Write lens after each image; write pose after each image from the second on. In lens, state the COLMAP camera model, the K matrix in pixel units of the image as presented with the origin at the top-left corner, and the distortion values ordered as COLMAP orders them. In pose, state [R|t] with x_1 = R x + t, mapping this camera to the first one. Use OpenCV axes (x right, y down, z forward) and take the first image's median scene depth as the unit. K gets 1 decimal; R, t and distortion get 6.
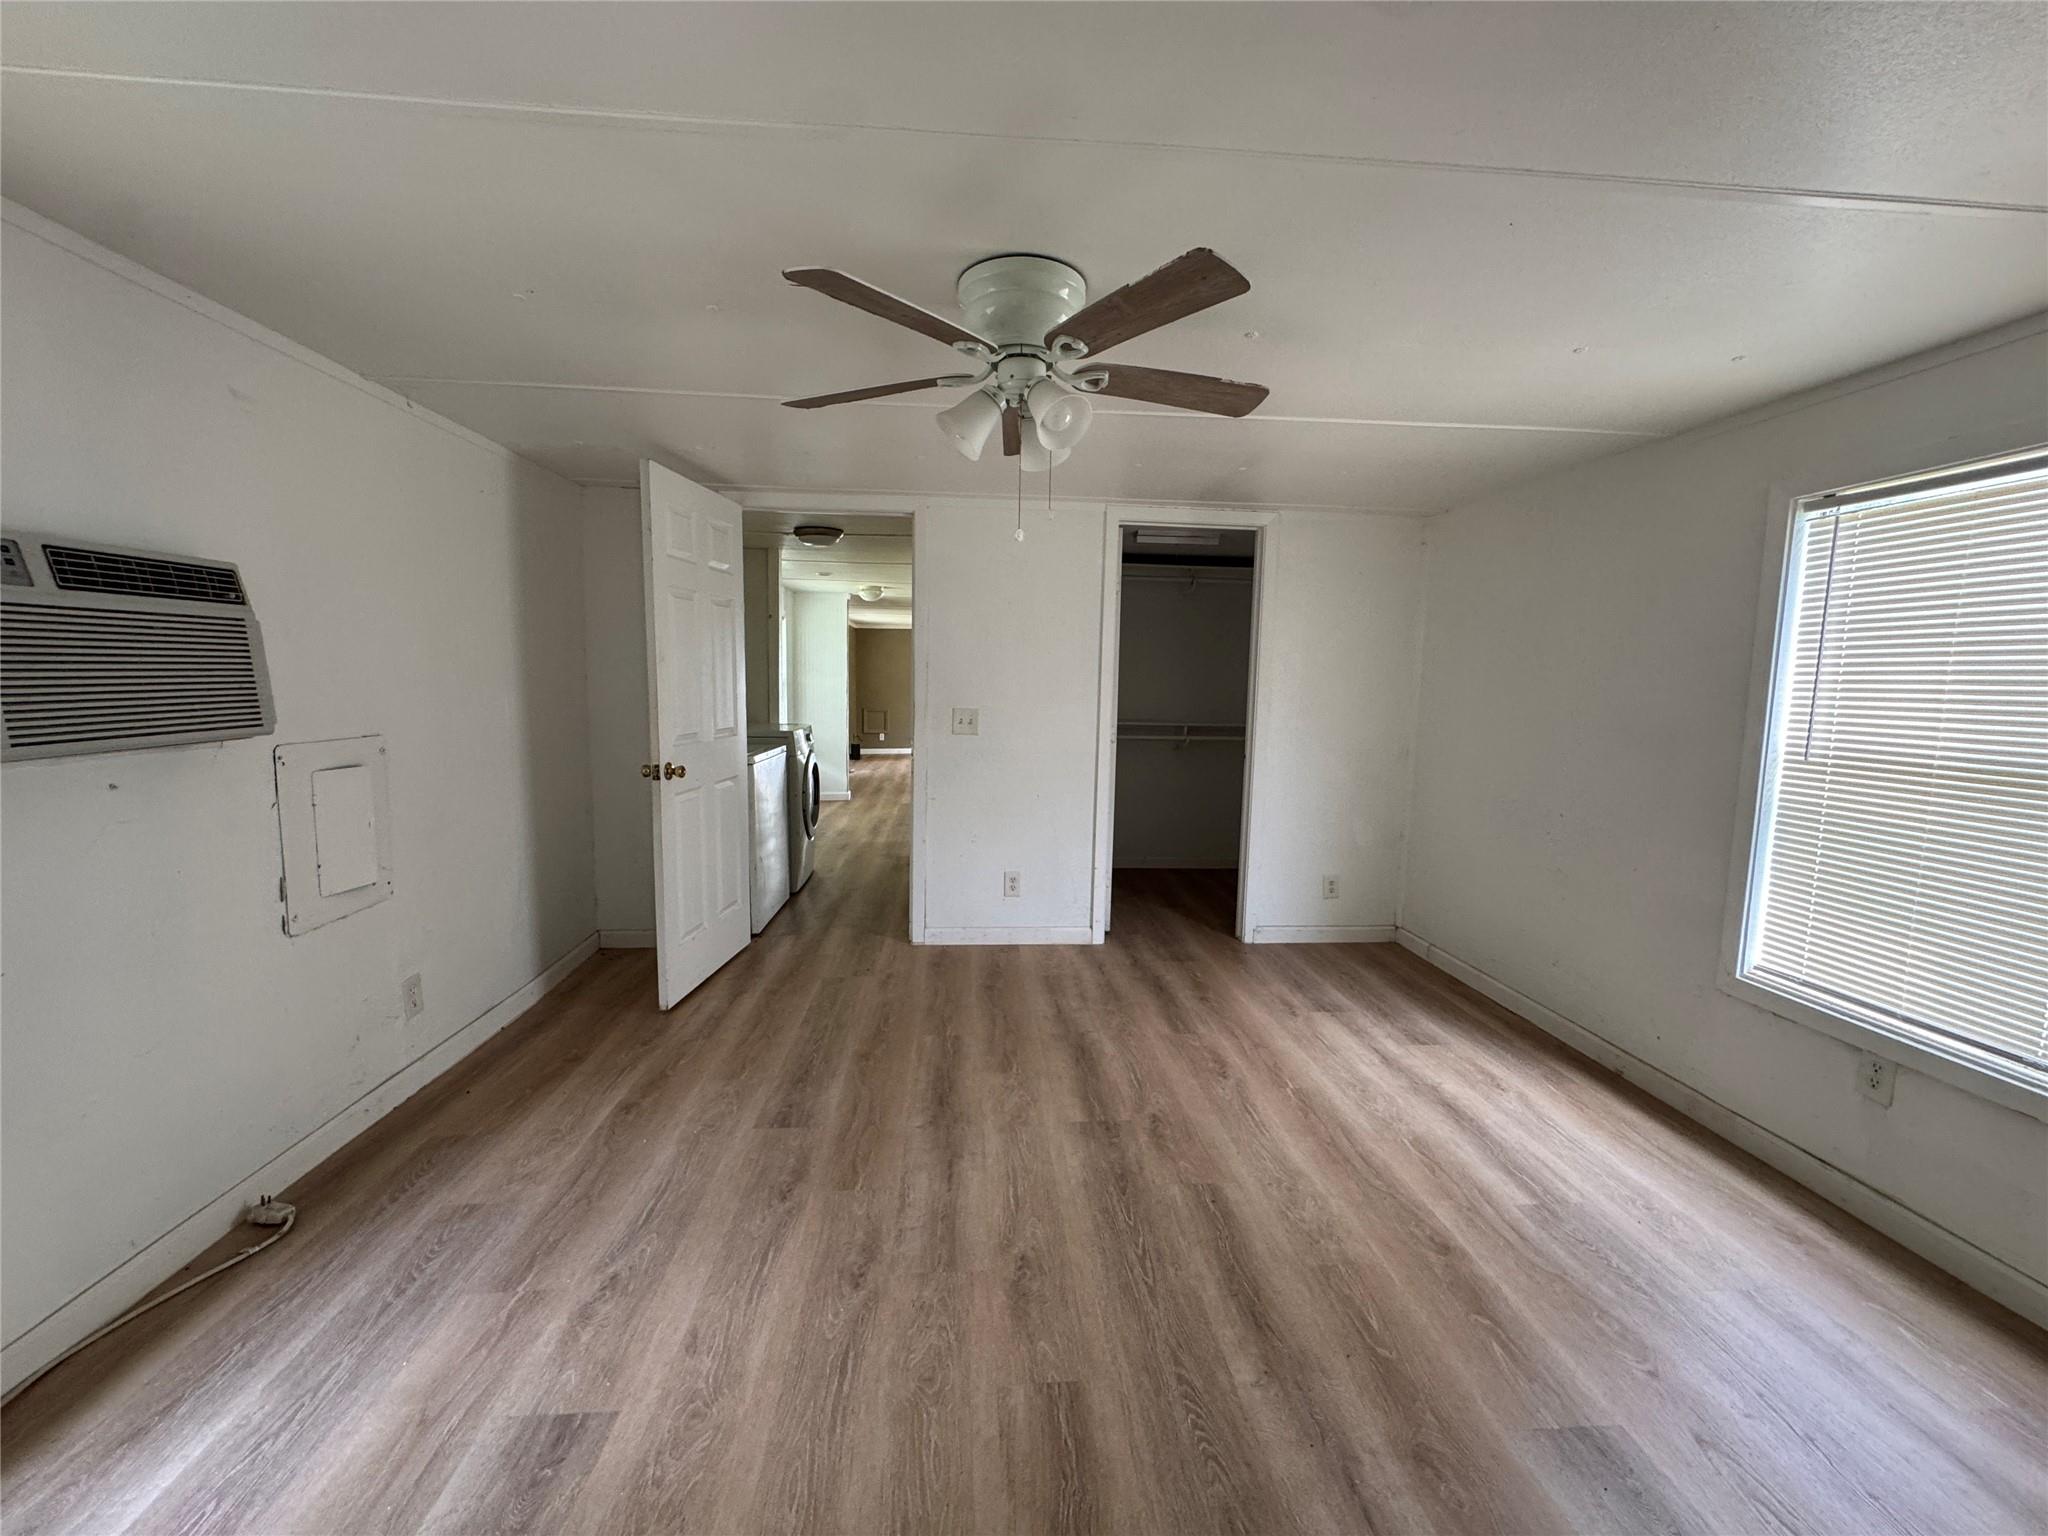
lens RADIAL K [[815.5, 0, 1026.9], [0, 815.5, 763.5], [0, 0, 1]] dist [-0.014563, 0.000363]
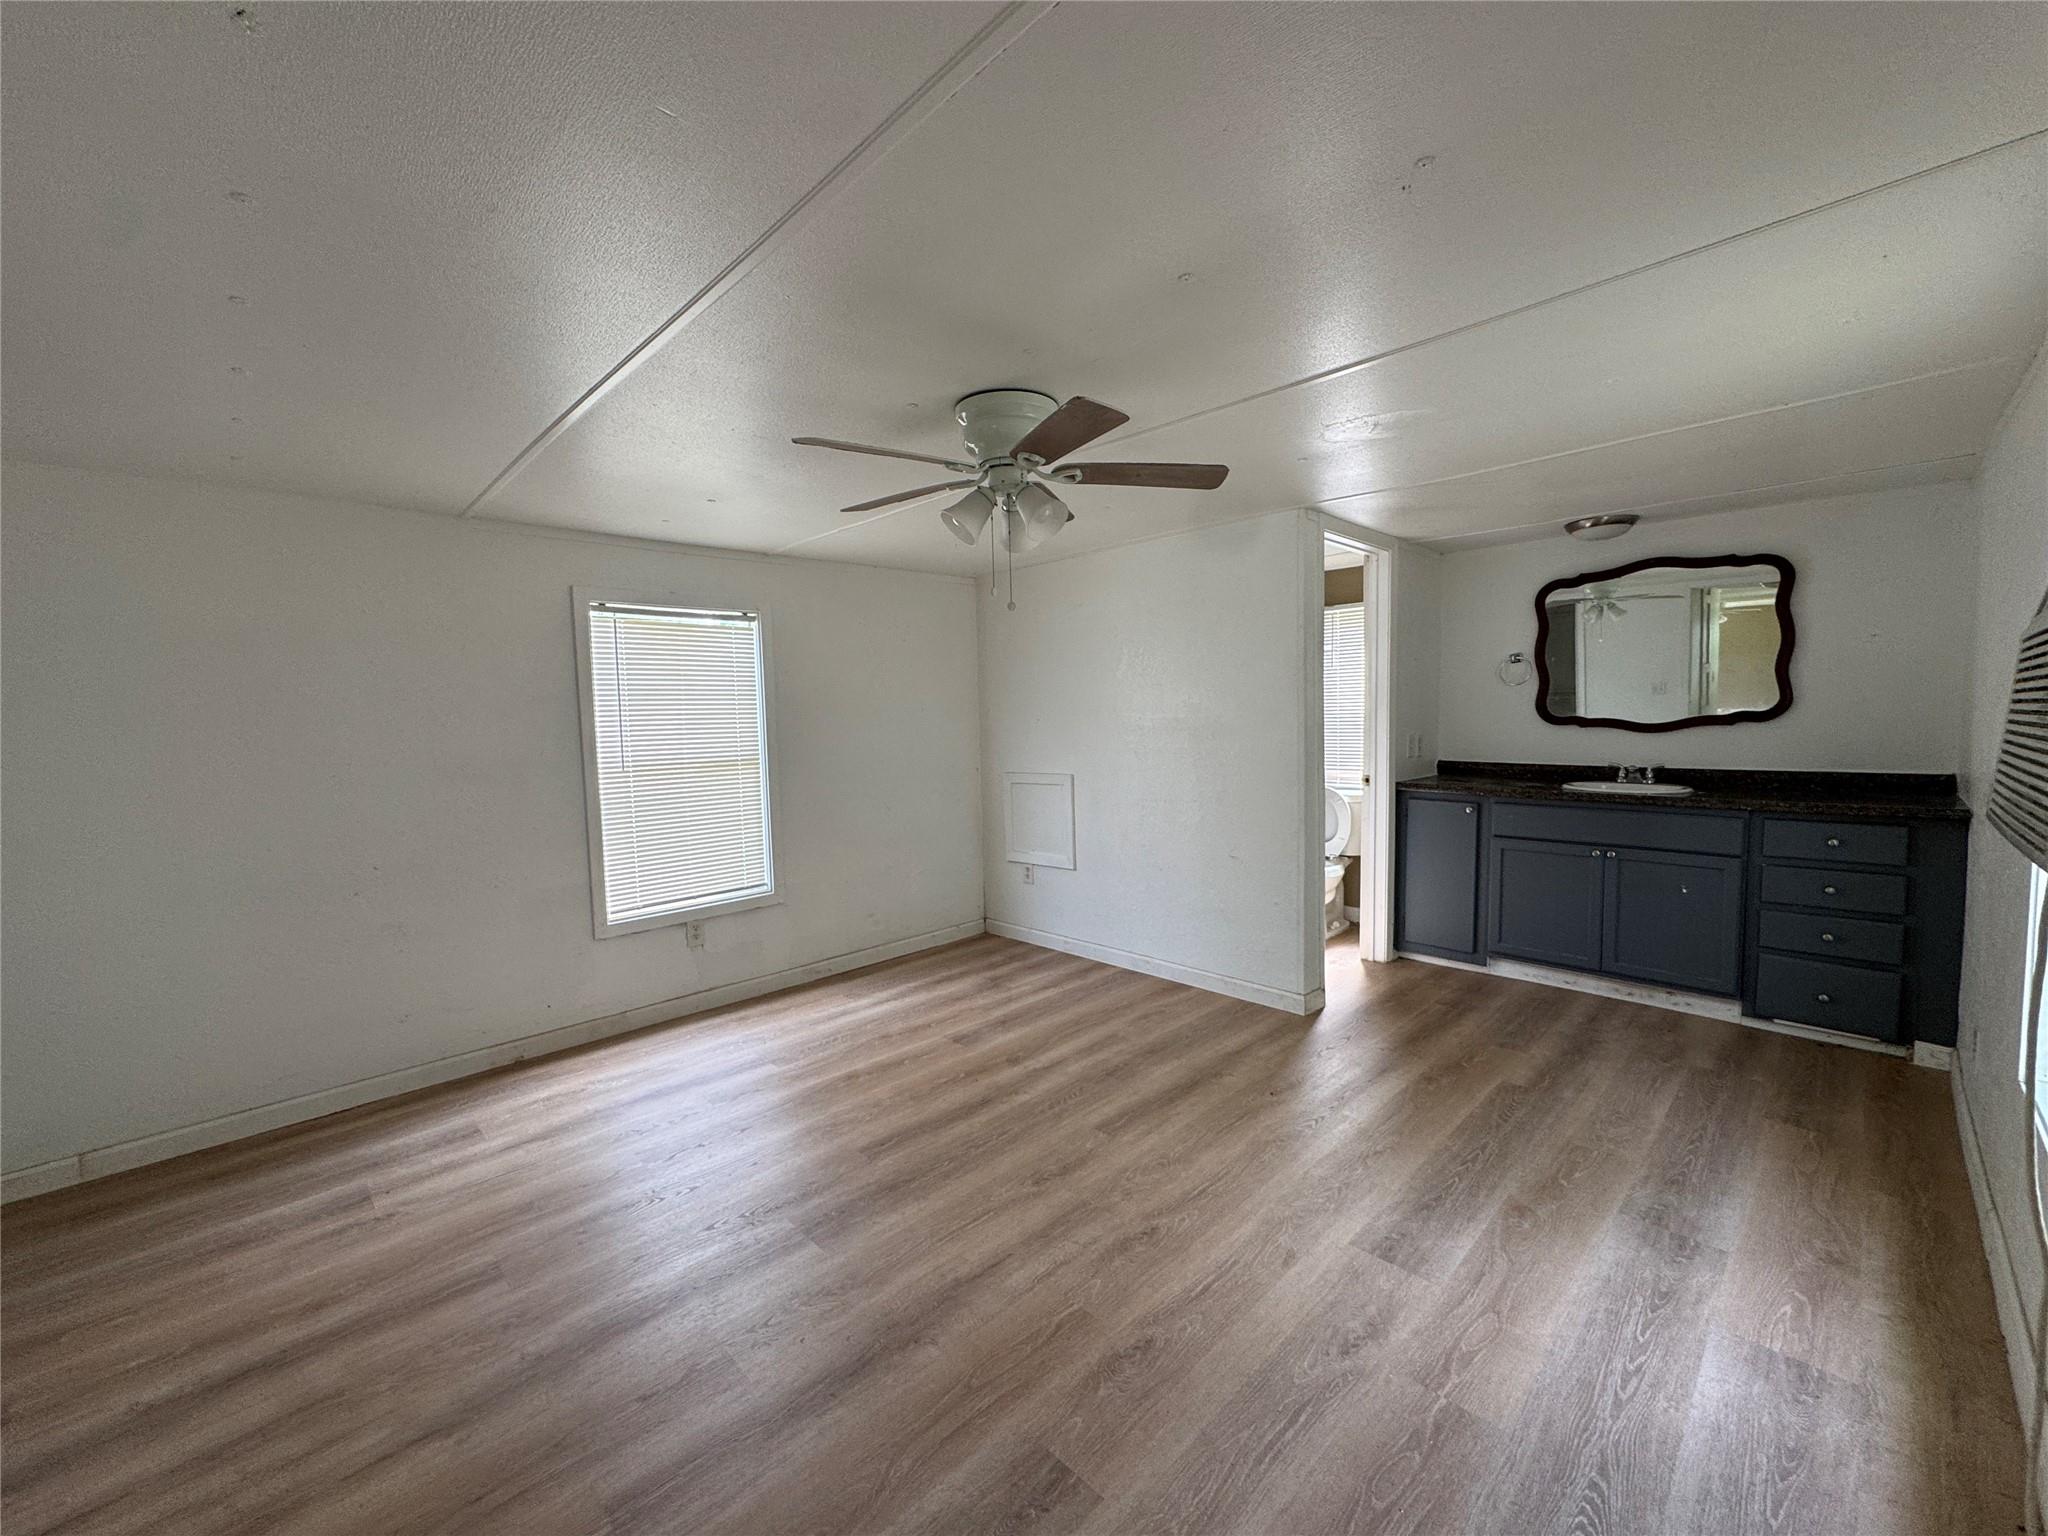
lens RADIAL K [[815.5, 0, 1018.4], [0, 815.5, 773.0], [0, 0, 1]] dist [-0.014563, 0.000363]
pose [[-0.631032, -0.062230, 0.773257, -0.915131], [0.093575, 0.983393, 0.155505, -0.210283], [-0.770093, 0.170486, -0.614729, 1.679320]]
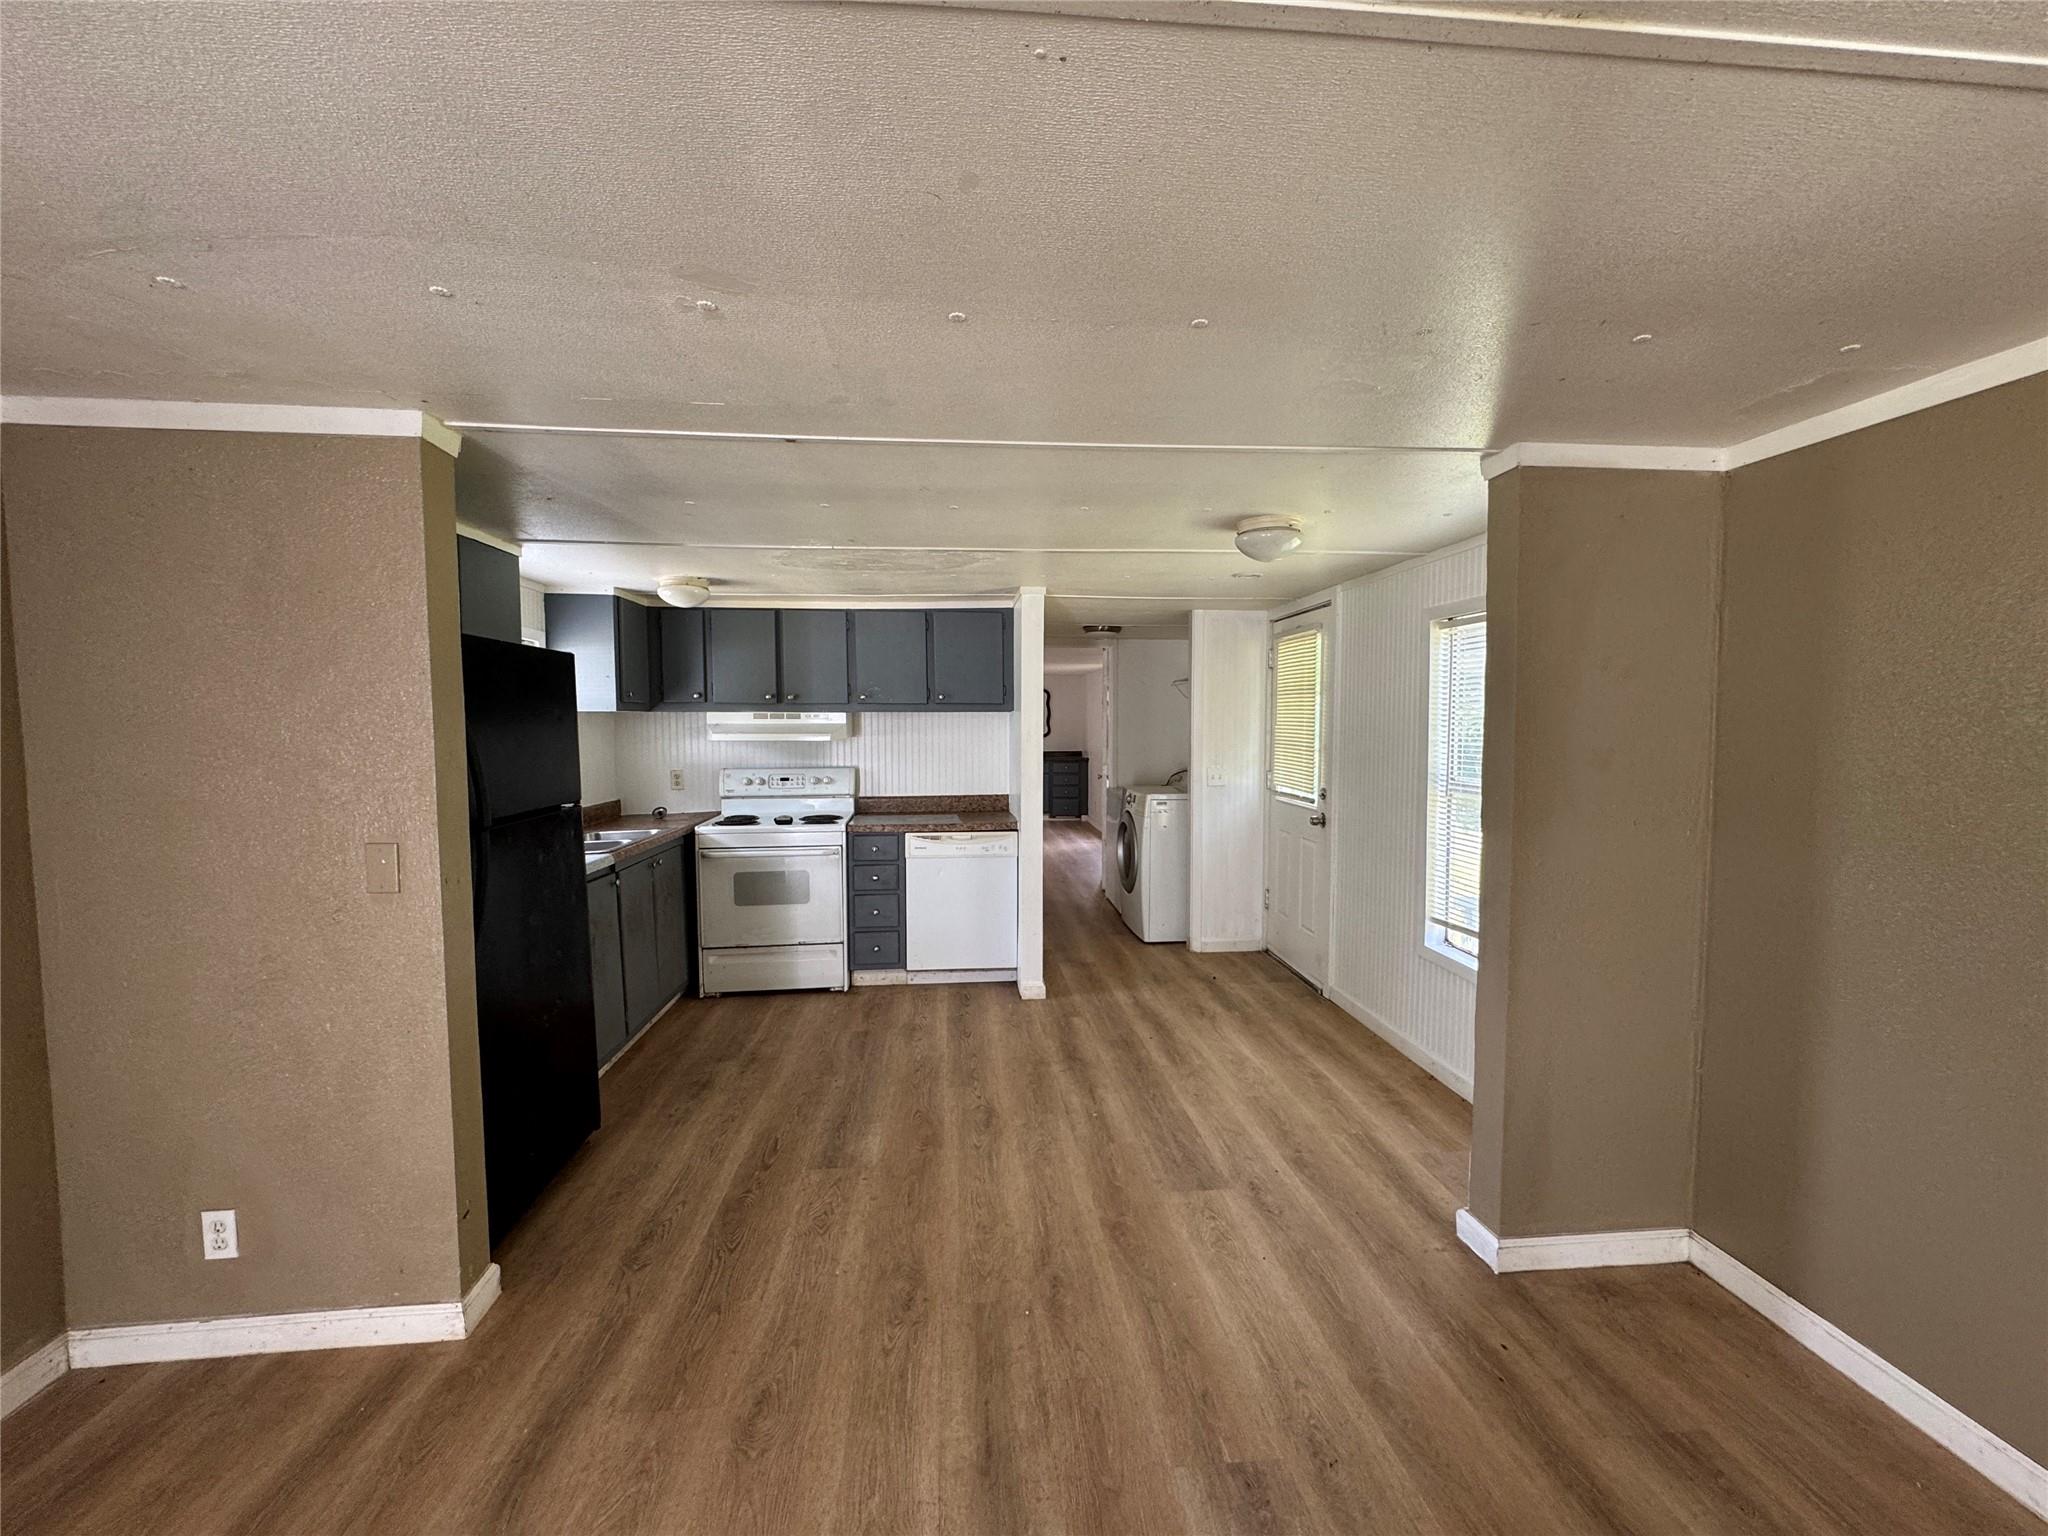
lens RADIAL K [[815.5, 0, 1021.6], [0, 815.5, 771.3], [0, 0, 1]] dist [-0.014563, 0.000363]
pose [[-0.999839, -0.016595, -0.006843, -0.299306], [-0.017531, 0.984637, 0.173729, -0.763397], [0.003855, 0.173821, -0.984770, 5.882524]]
